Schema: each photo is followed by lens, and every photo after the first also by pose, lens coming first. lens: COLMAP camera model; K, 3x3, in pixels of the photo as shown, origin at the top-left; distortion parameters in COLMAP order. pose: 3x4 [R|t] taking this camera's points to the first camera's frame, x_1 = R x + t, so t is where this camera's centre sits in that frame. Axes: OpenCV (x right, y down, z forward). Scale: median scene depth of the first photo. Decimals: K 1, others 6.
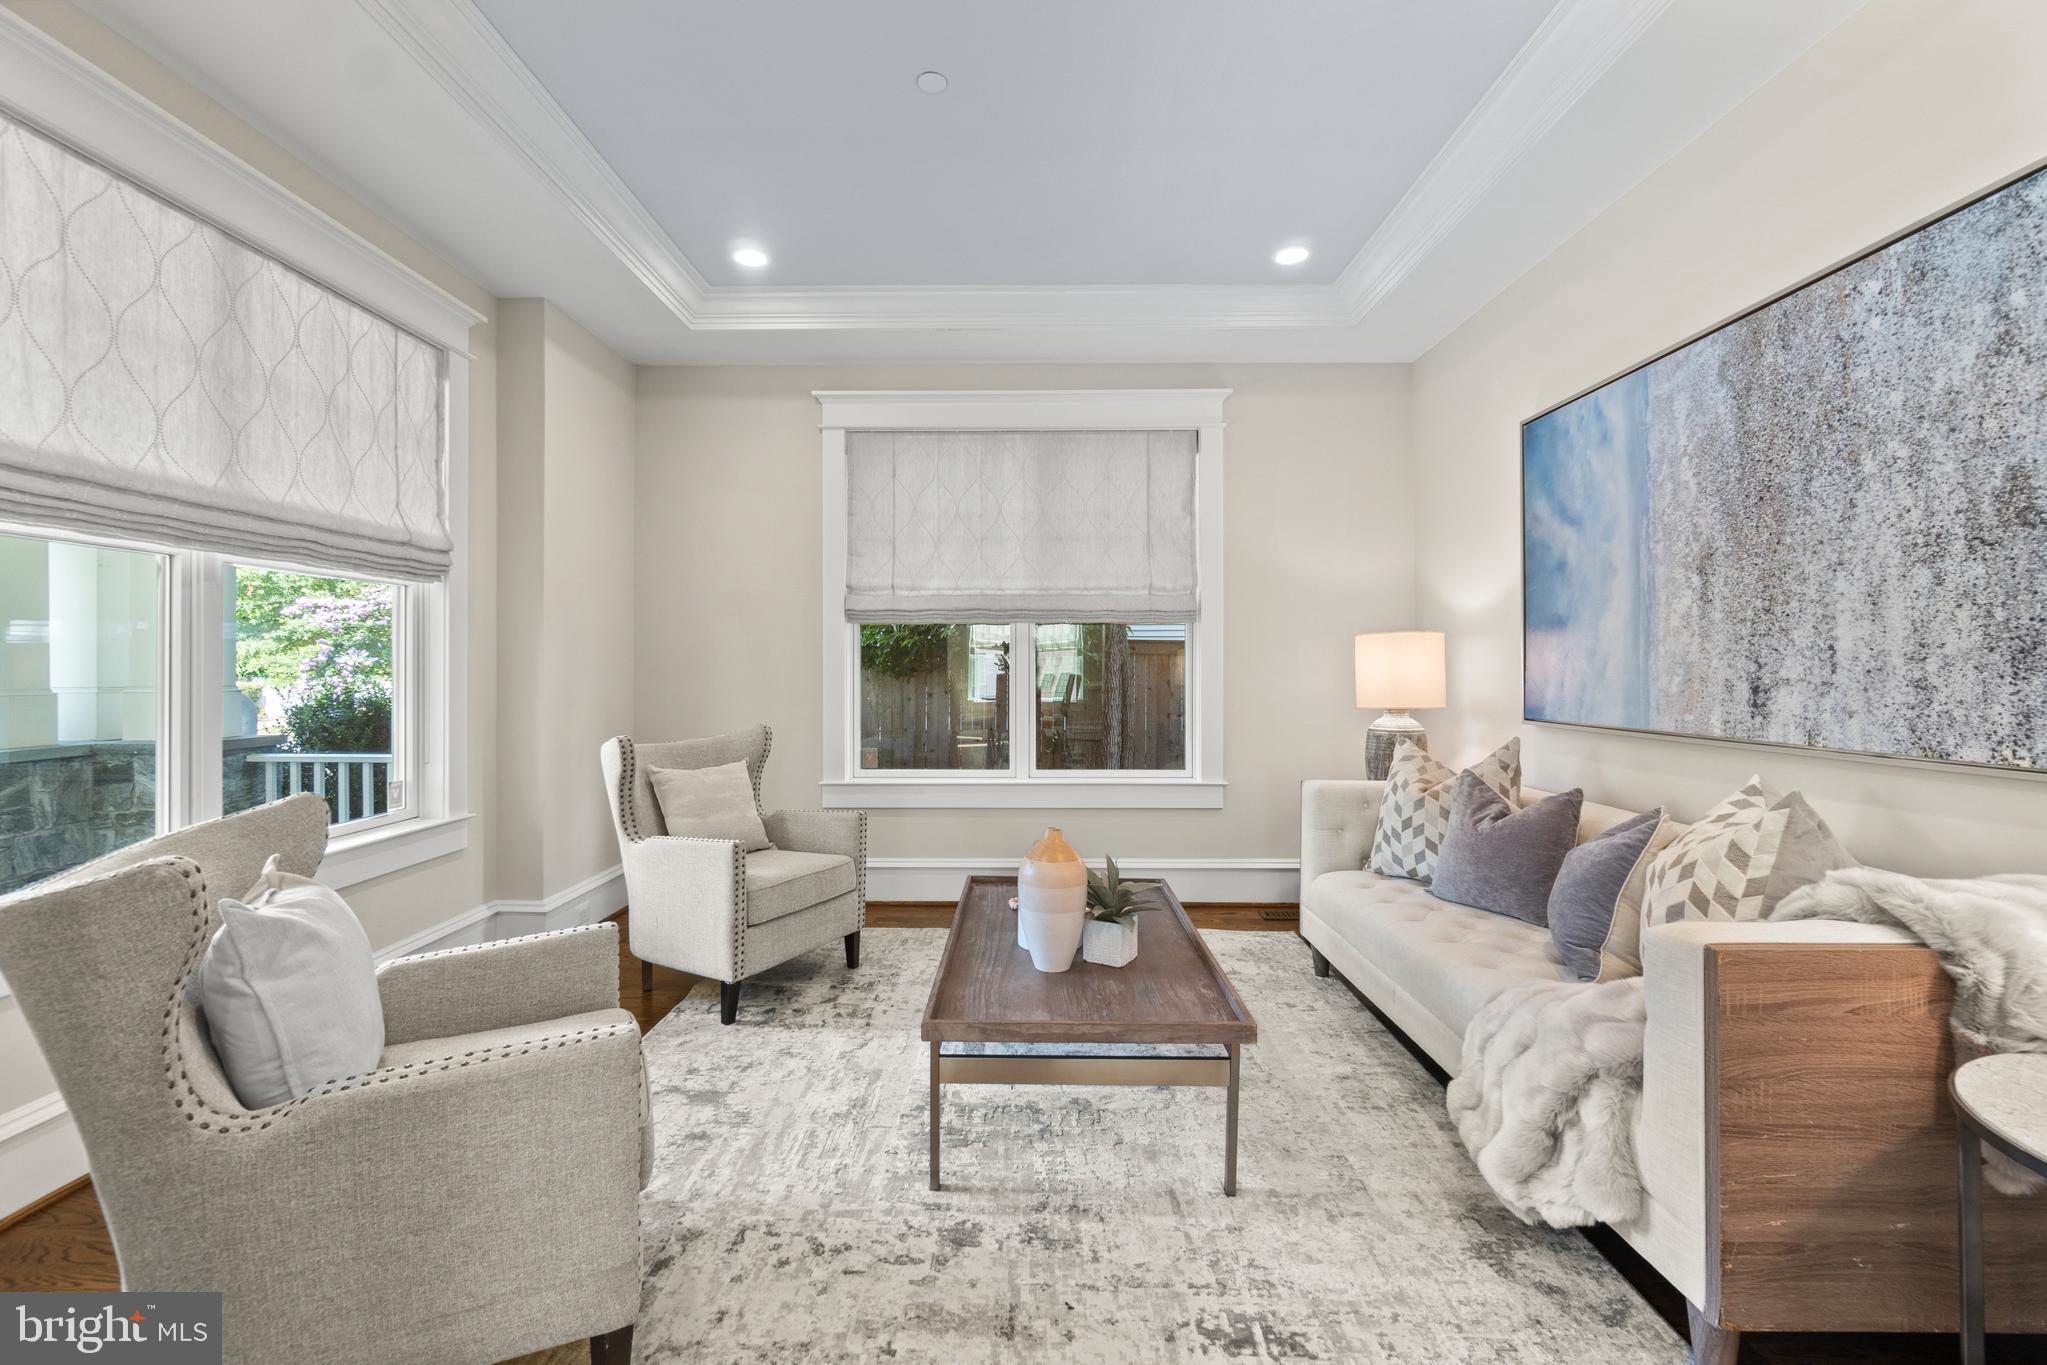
lens RADIAL K [[879.5, 0, 1016.5], [0, 879.5, 664.1], [0, 0, 1]] dist [-0.001427, 0.000474]
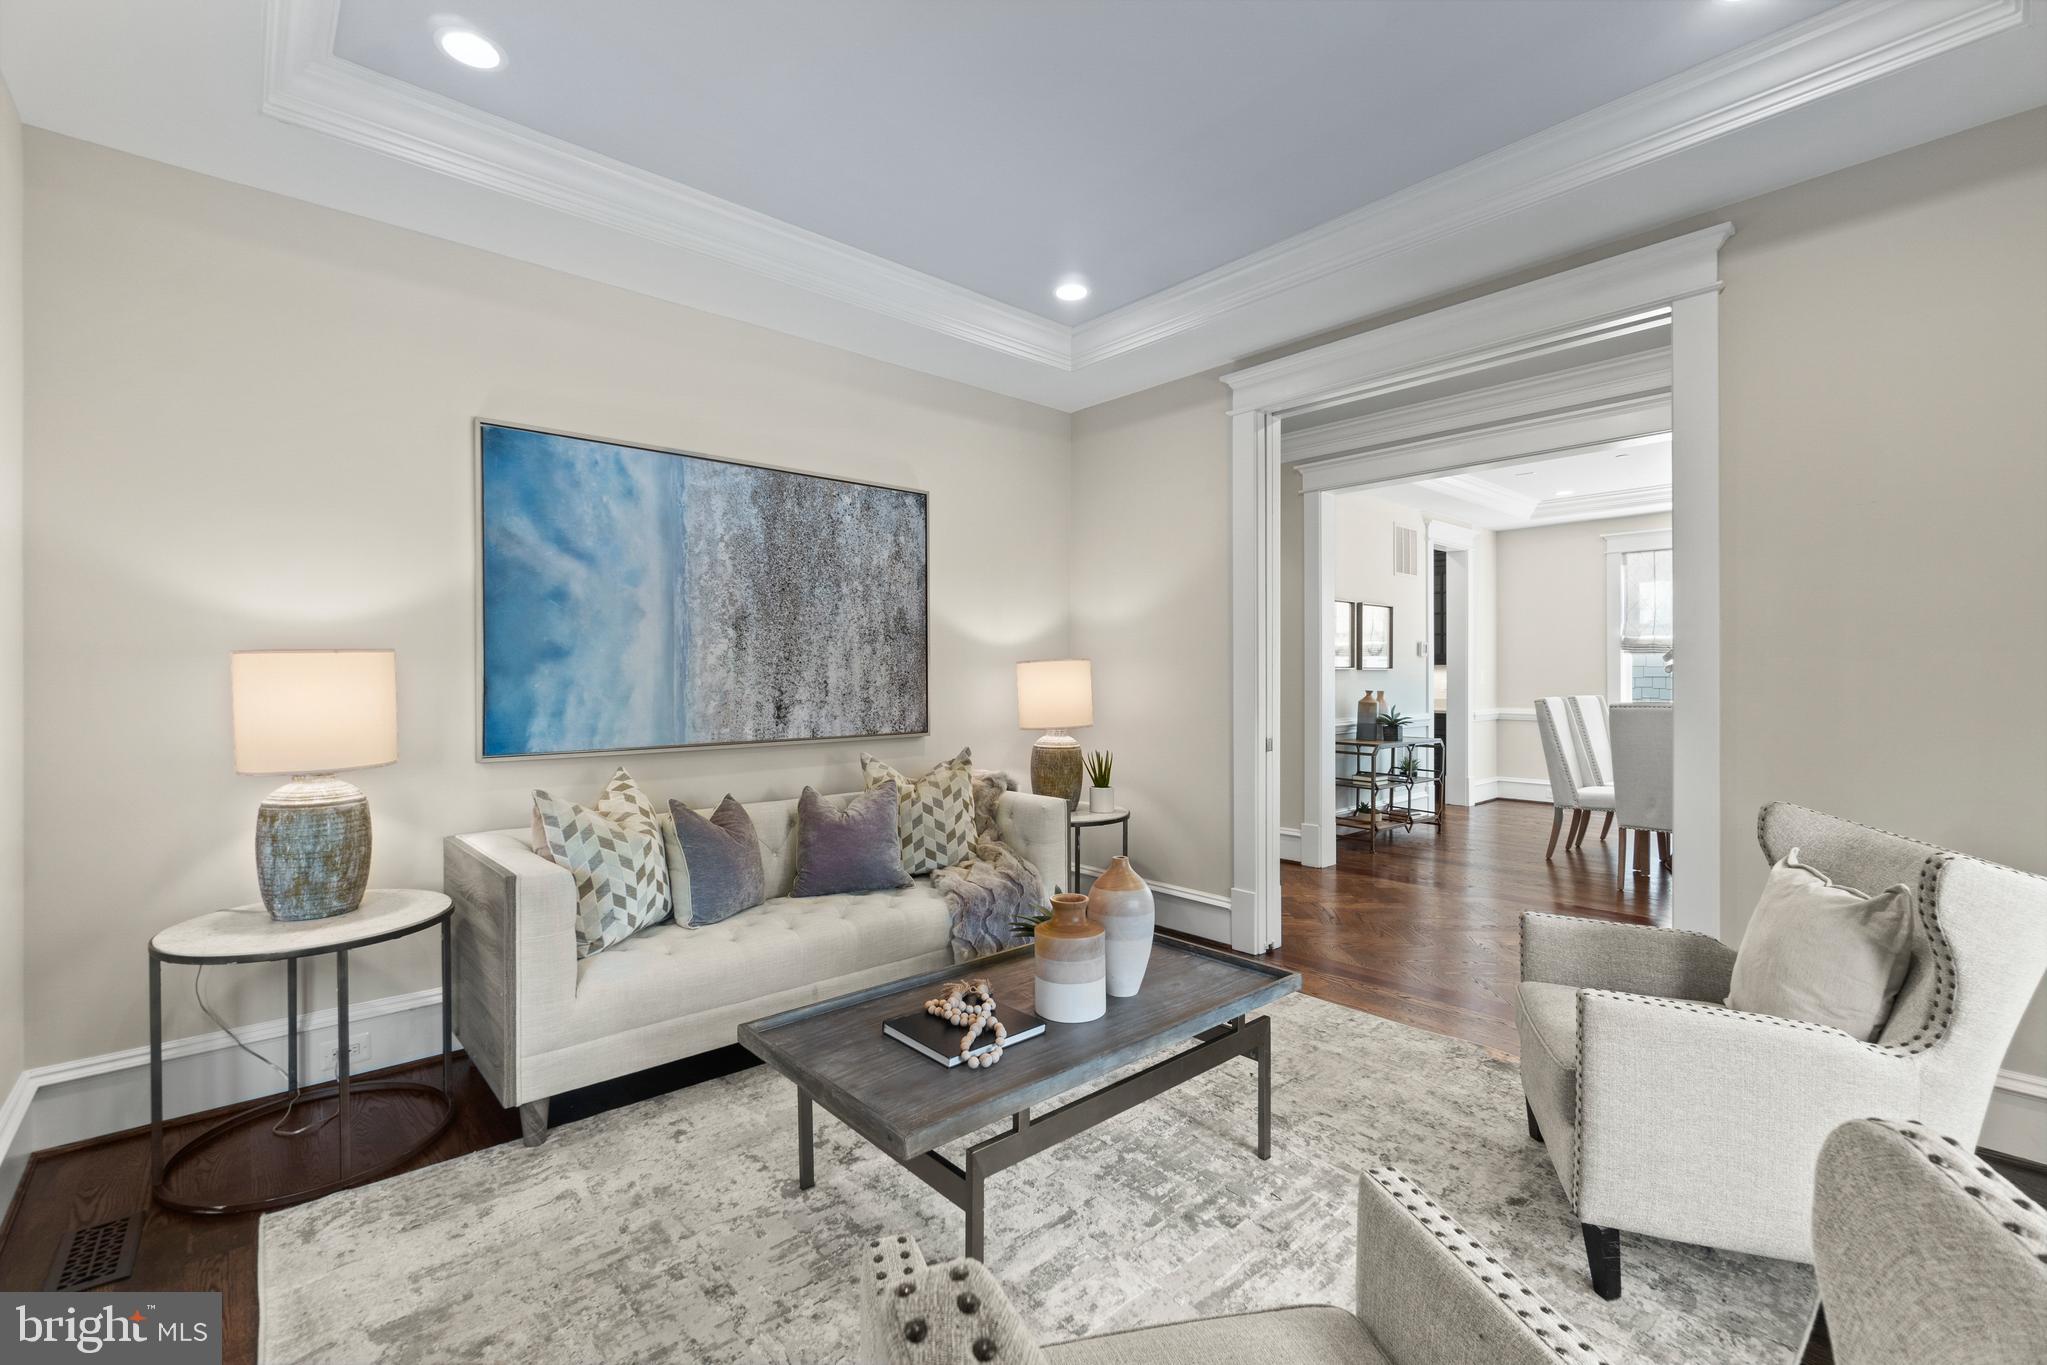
lens RADIAL K [[879.5, 0, 1016.5], [0, 879.5, 664.1], [0, 0, 1]] dist [-0.001427, 0.000474]
pose [[-0.670839, 0.012042, 0.741505, -0.568446], [-0.000266, 0.999864, -0.016478, -0.021115], [-0.741603, -0.011252, -0.670745, 1.563786]]
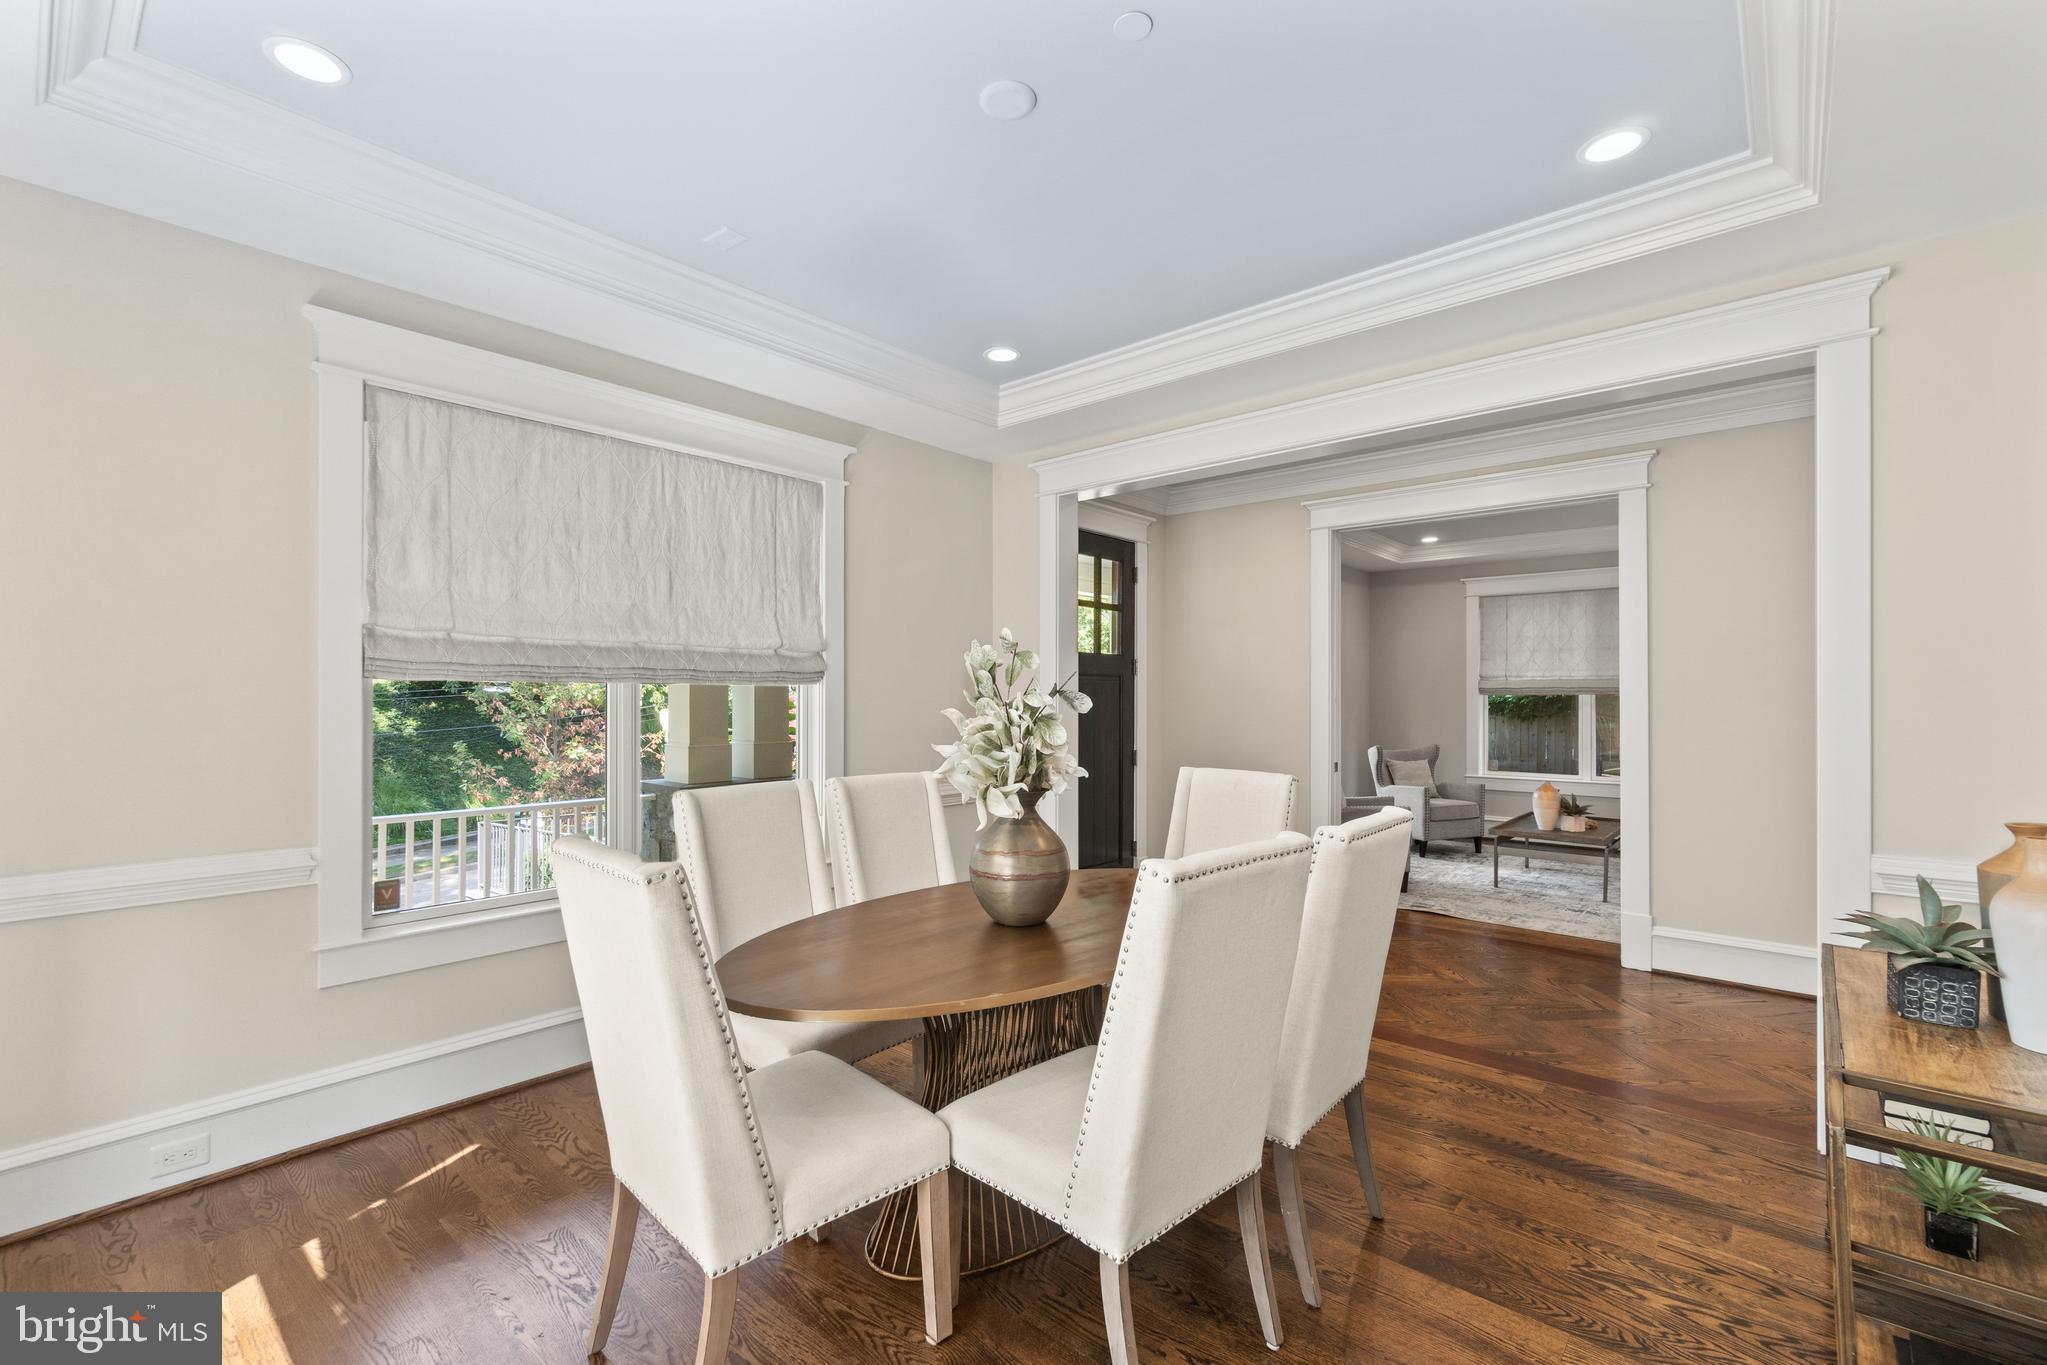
lens RADIAL K [[888.8, 0, 1026.6], [0, 888.8, 691.5], [0, 0, 1]] dist [-0.002307, -0.000064]
pose [[0.765320, -0.000477, -0.643650, 0.459273], [-0.001922, 0.999994, -0.003027, -0.069720], [0.643648, 0.003554, 0.765314, -1.736268]]
